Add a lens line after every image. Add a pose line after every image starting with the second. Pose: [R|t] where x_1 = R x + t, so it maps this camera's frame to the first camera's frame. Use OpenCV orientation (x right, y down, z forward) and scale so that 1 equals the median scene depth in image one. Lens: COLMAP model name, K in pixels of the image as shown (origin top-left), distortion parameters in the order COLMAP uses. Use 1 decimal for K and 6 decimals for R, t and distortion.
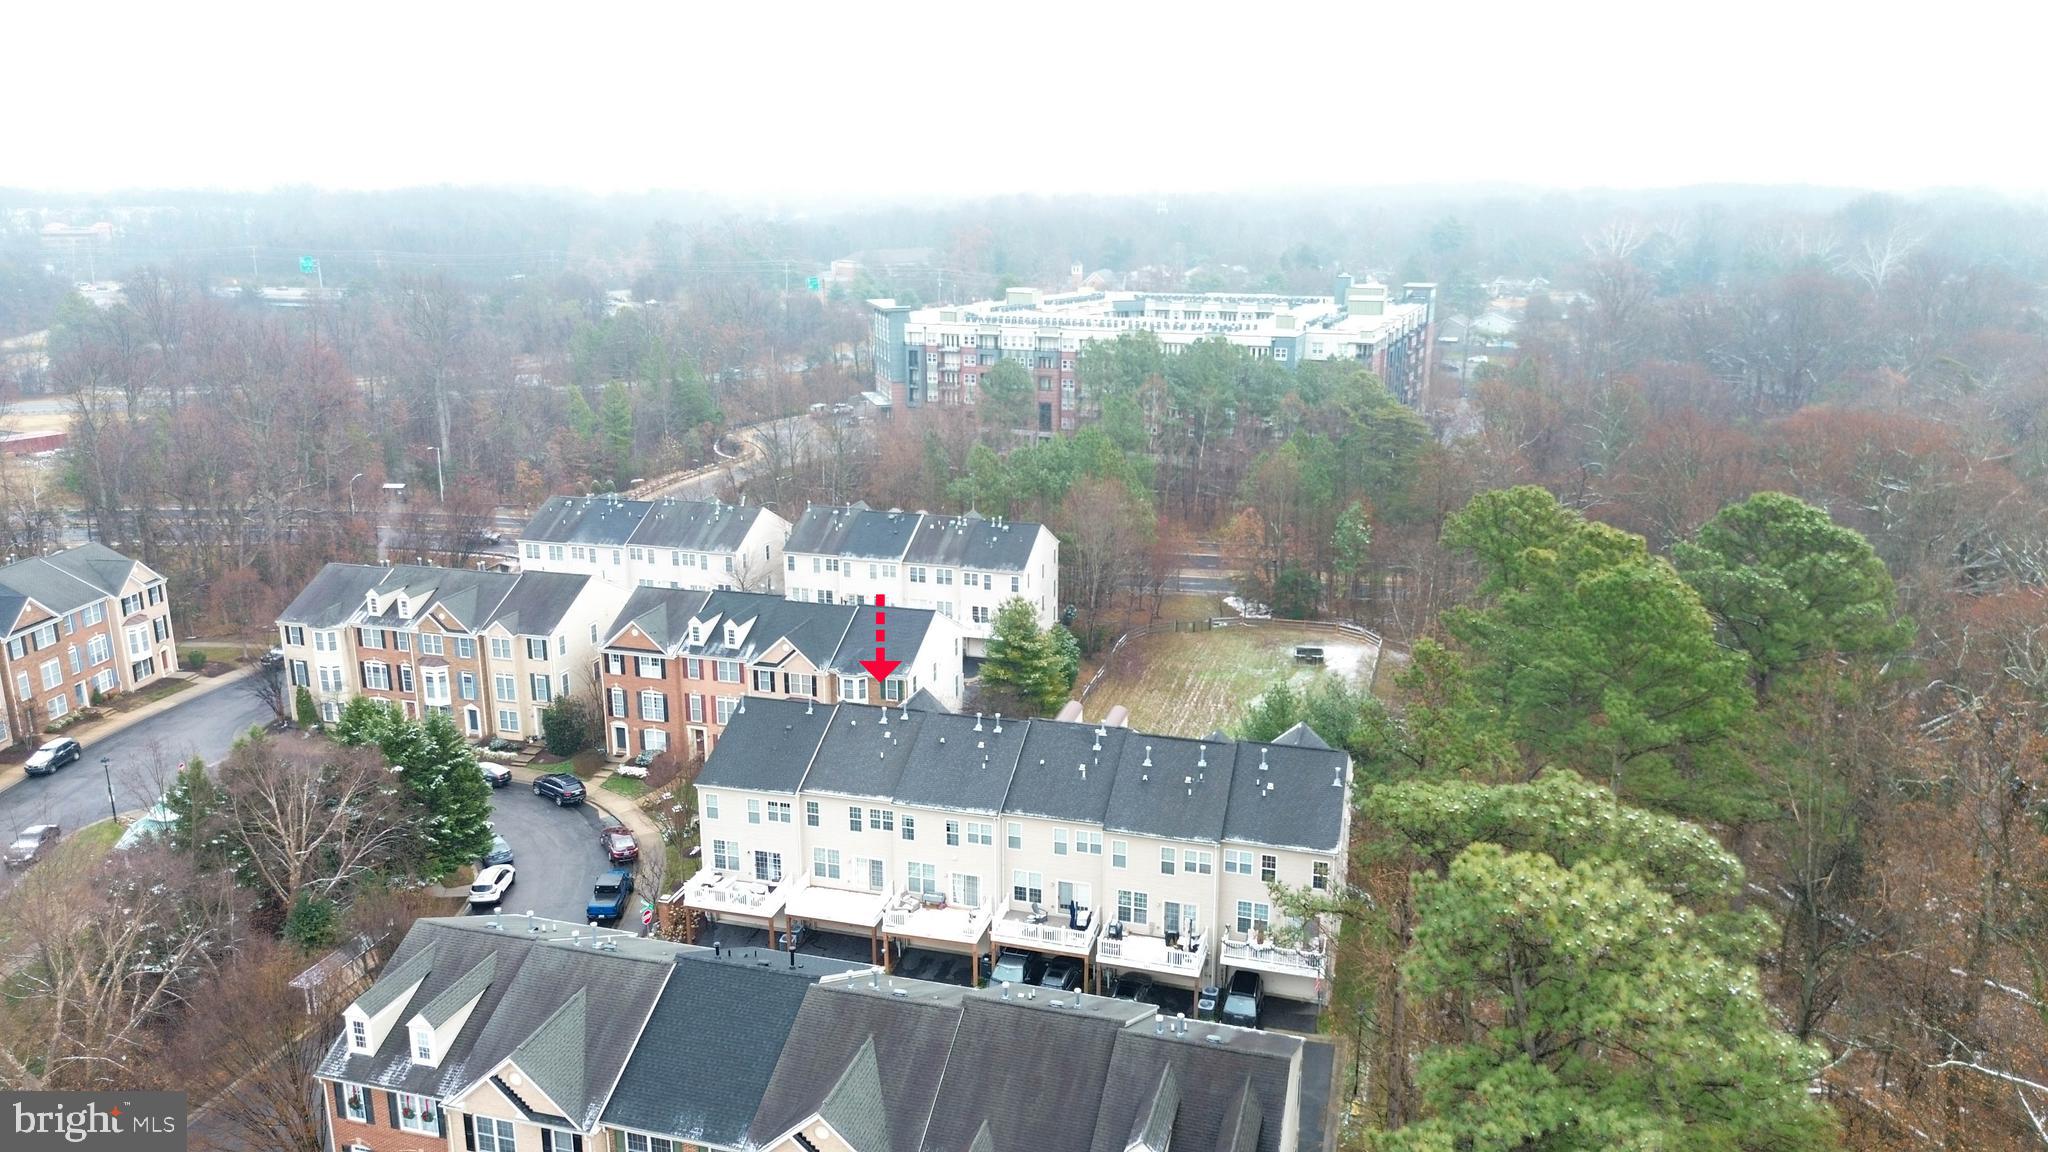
lens RADIAL K [[1450.9, 0, 1024.0], [0, 1450.9, 576.0], [0, 0, 1]] dist [0.112874, -0.147542]
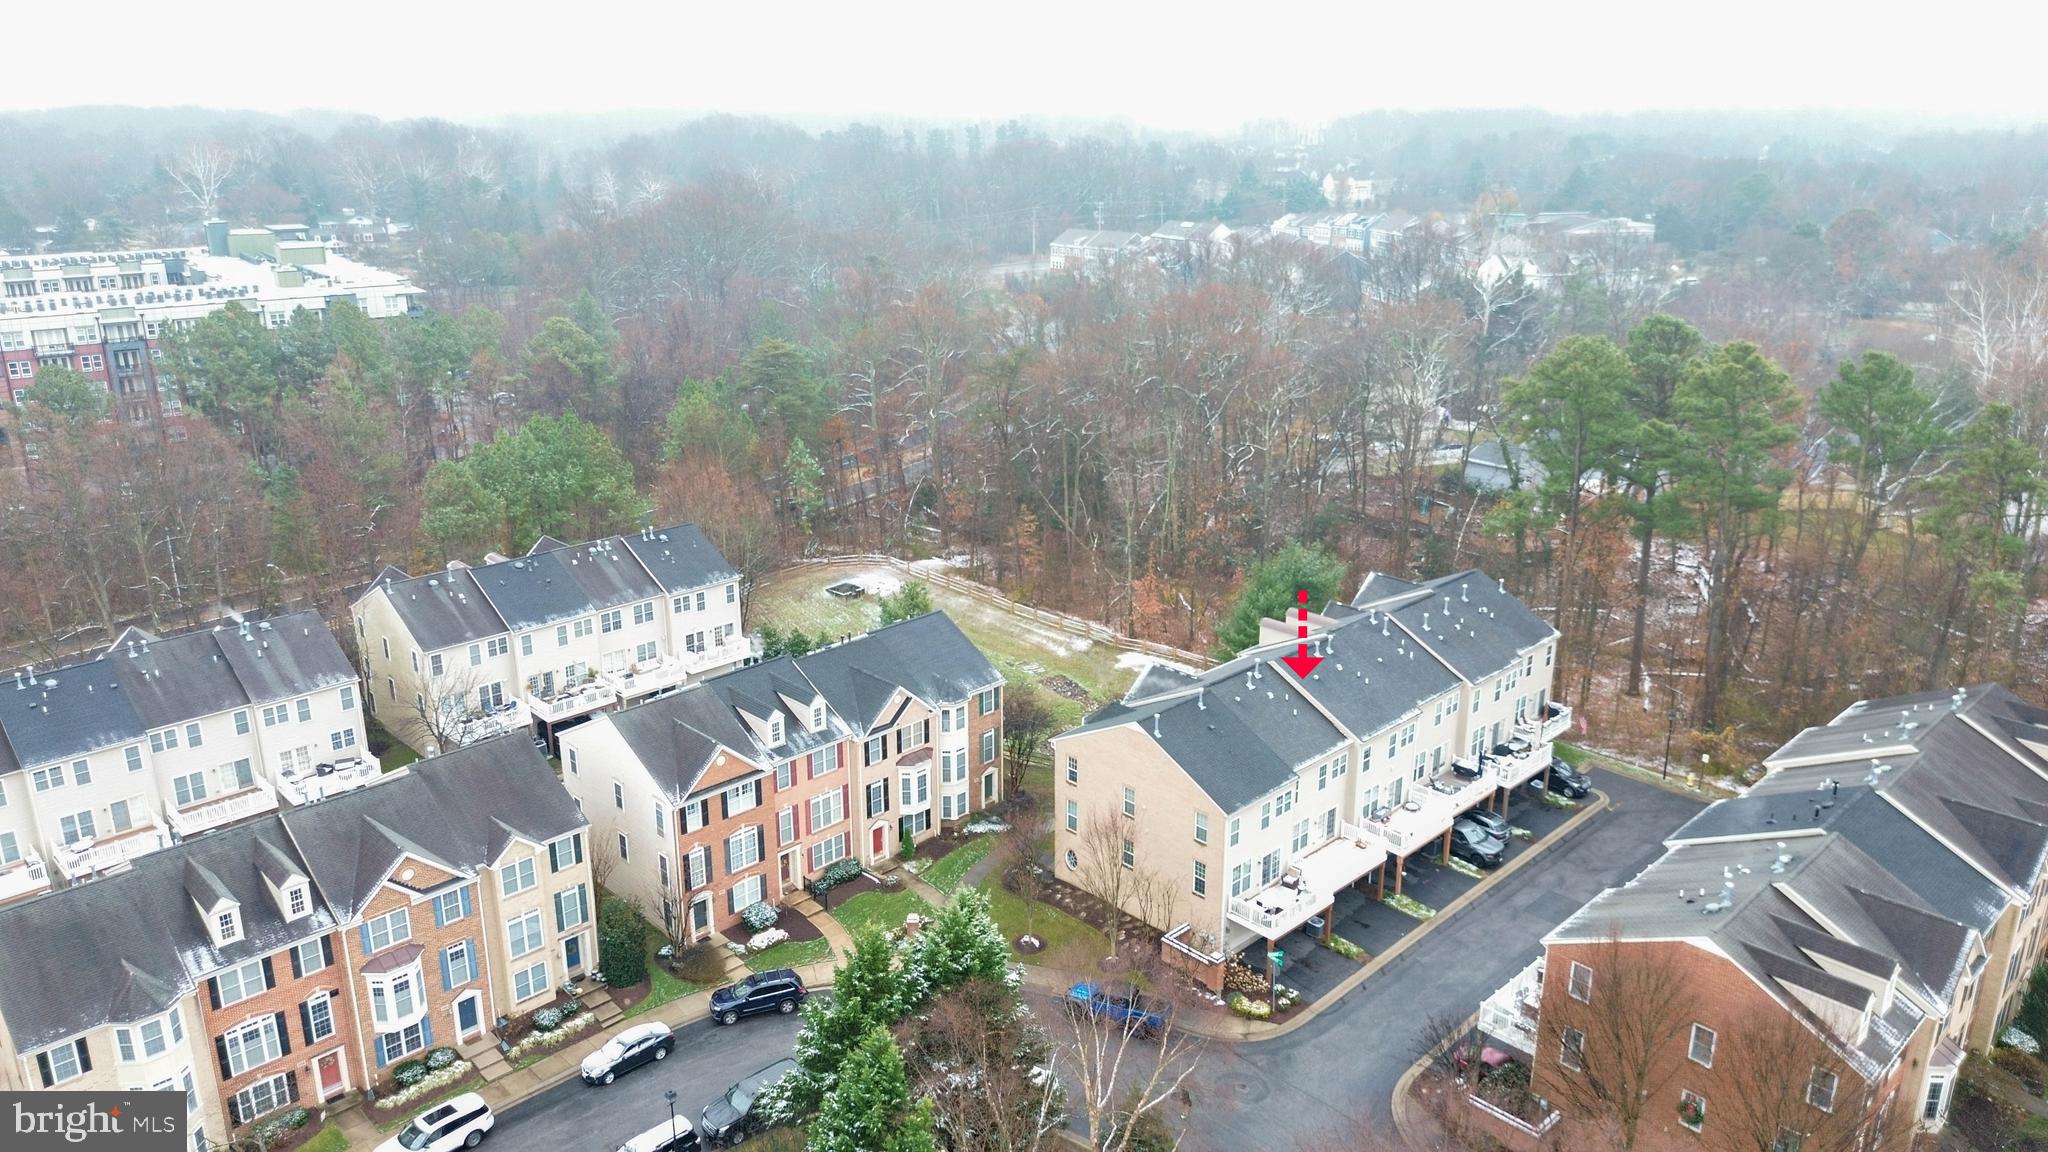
lens RADIAL K [[1448.1, 0, 1024.0], [0, 1448.1, 576.0], [0, 0, 1]] dist [0.084771, -0.087324]
pose [[0.497144, -0.272664, 0.823713, -0.748031], [0.231174, 0.956649, 0.177146, -0.138764], [-0.836305, 0.102354, 0.538625, 0.475790]]
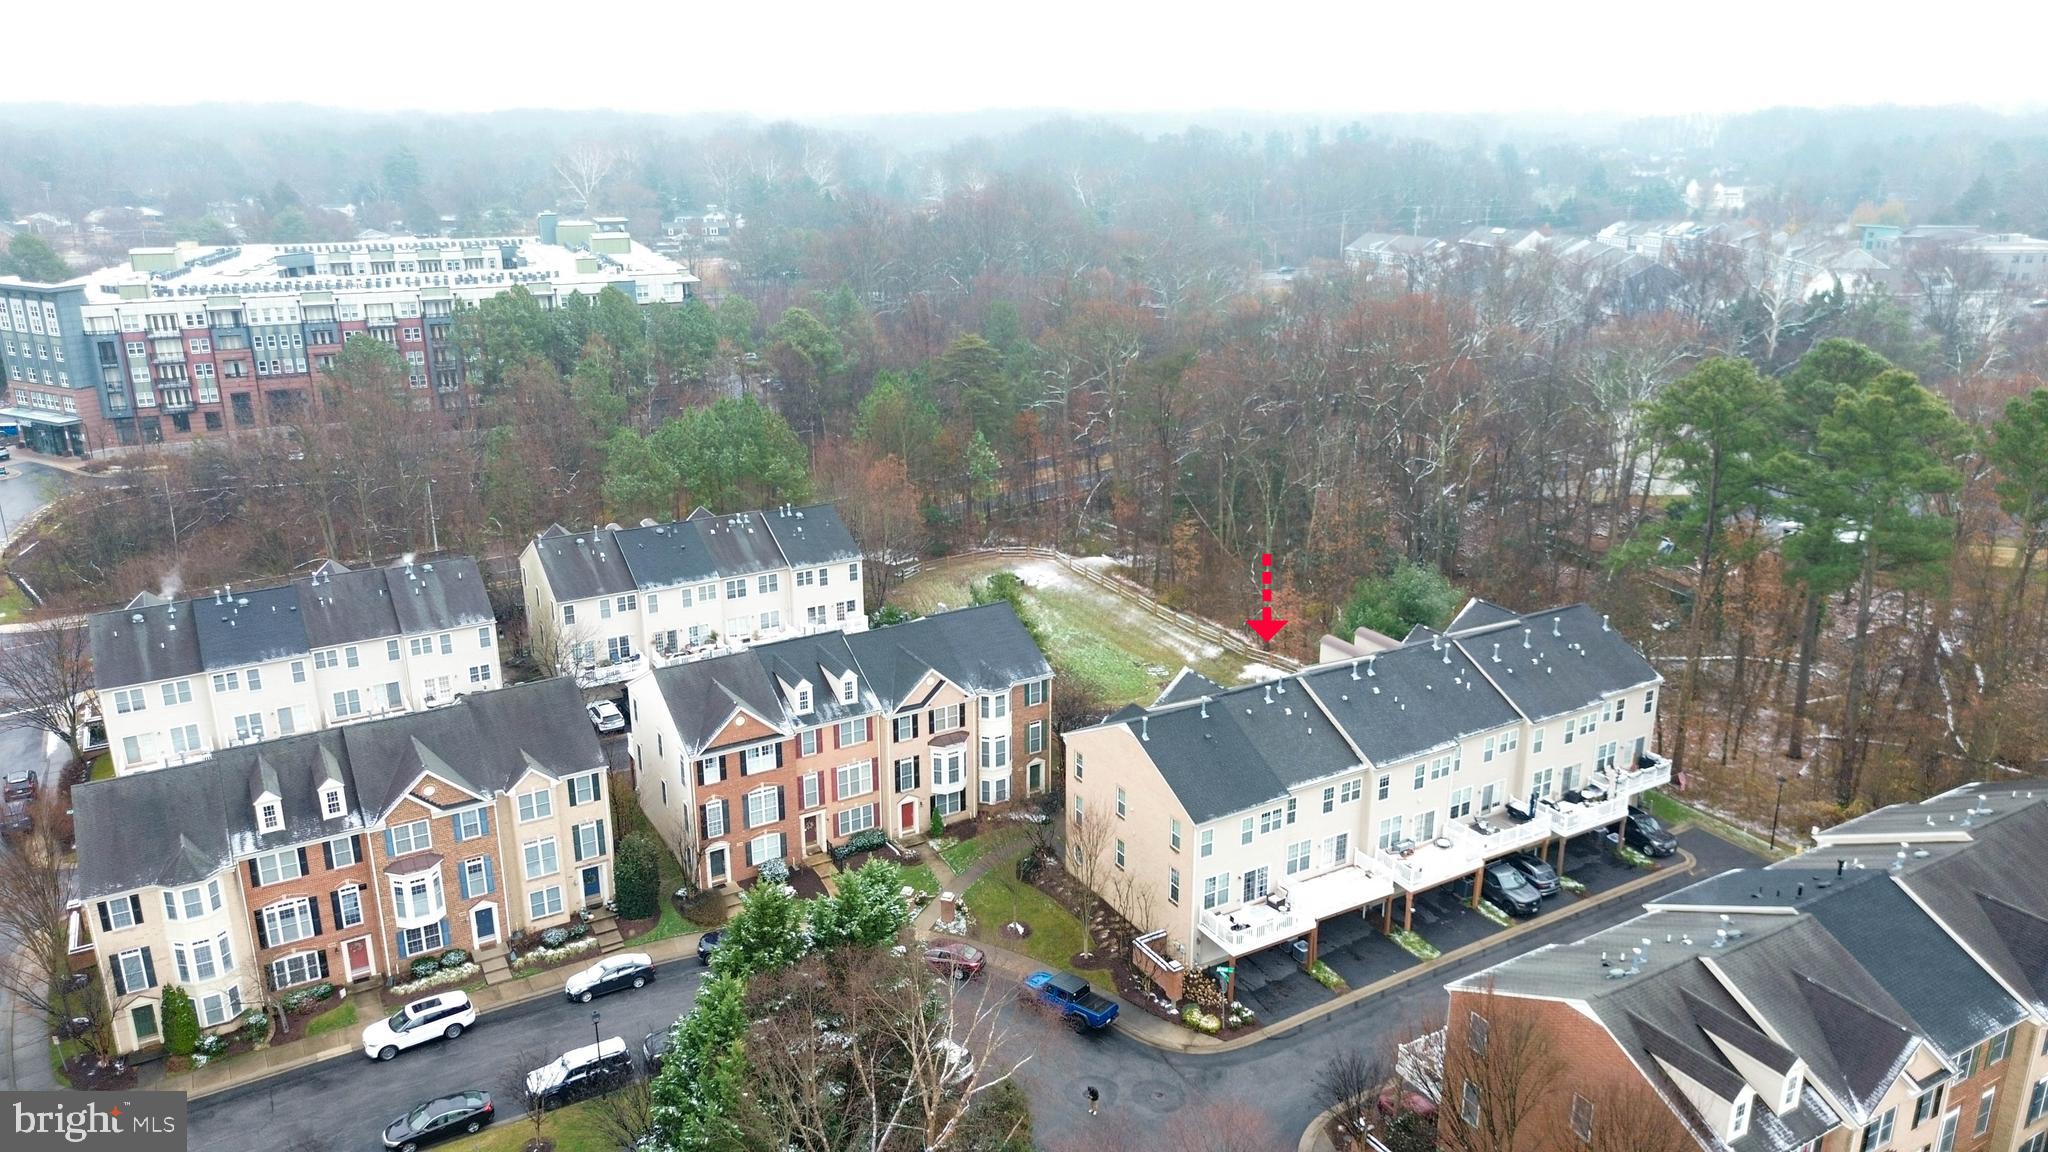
lens RADIAL K [[1448.1, 0, 1024.0], [0, 1448.1, 576.0], [0, 0, 1]] dist [0.084771, -0.087324]
pose [[0.691035, -0.226488, 0.686421, -0.662595], [0.193263, 0.972962, 0.126471, -0.101993], [-0.696505, 0.045264, 0.716122, 0.342140]]
